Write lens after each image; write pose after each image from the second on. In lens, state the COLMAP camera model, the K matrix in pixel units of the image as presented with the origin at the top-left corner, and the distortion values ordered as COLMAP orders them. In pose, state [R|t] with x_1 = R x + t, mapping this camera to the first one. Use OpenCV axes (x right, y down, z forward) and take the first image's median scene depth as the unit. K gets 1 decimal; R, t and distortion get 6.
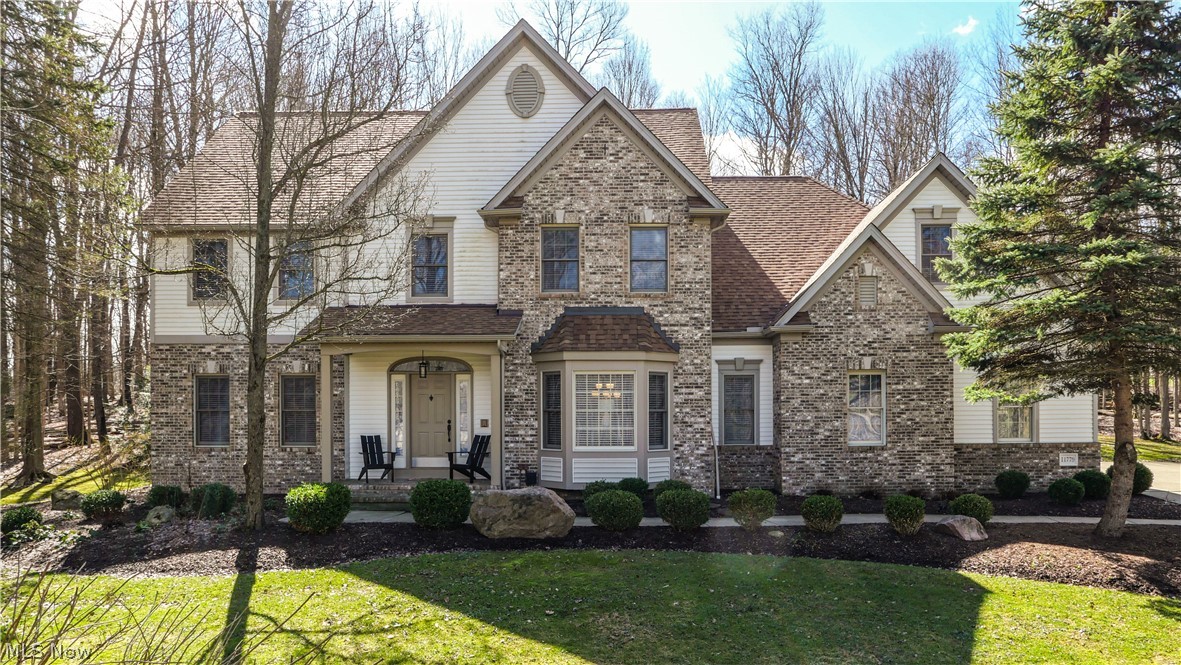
lens RADIAL K [[829.0, 0, 608.7], [0, 829.0, 405.7], [0, 0, 1]] dist [0.003202, -0.001011]
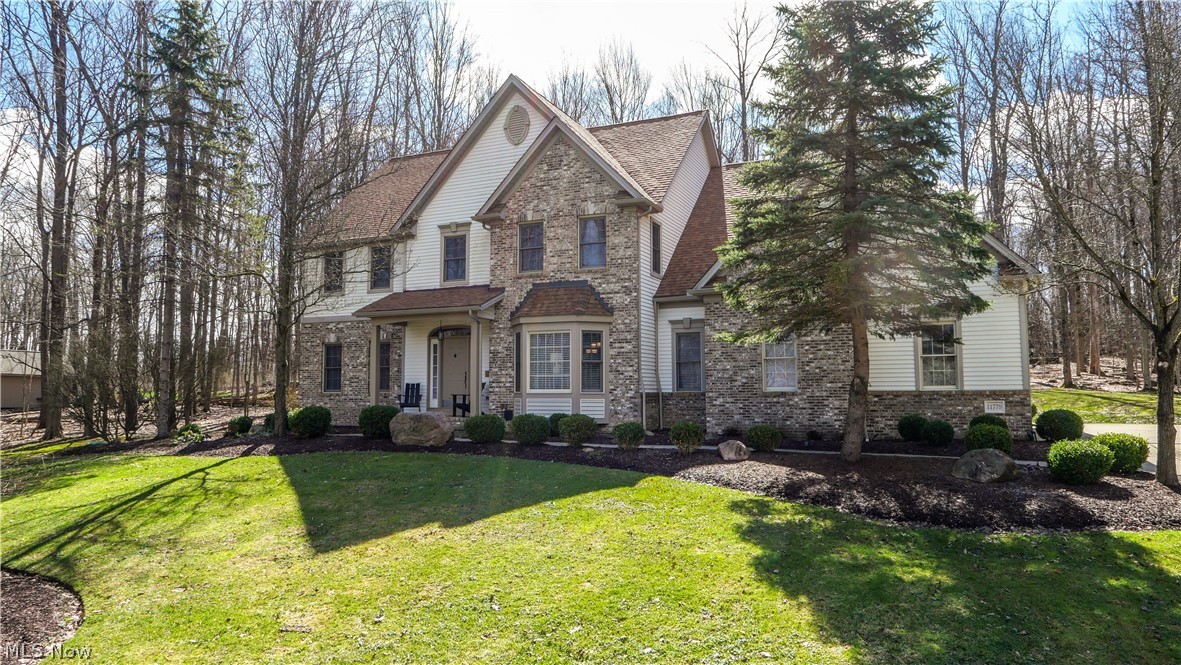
lens RADIAL K [[782.8, 0, 593.6], [0, 782.8, 323.7], [0, 0, 1]] dist [0.026583, 0.000120]
pose [[0.916544, -0.033518, -0.398527, 0.523338], [-0.000596, 0.996366, -0.085171, 0.048925], [0.399933, 0.078300, 0.913193, -0.083259]]
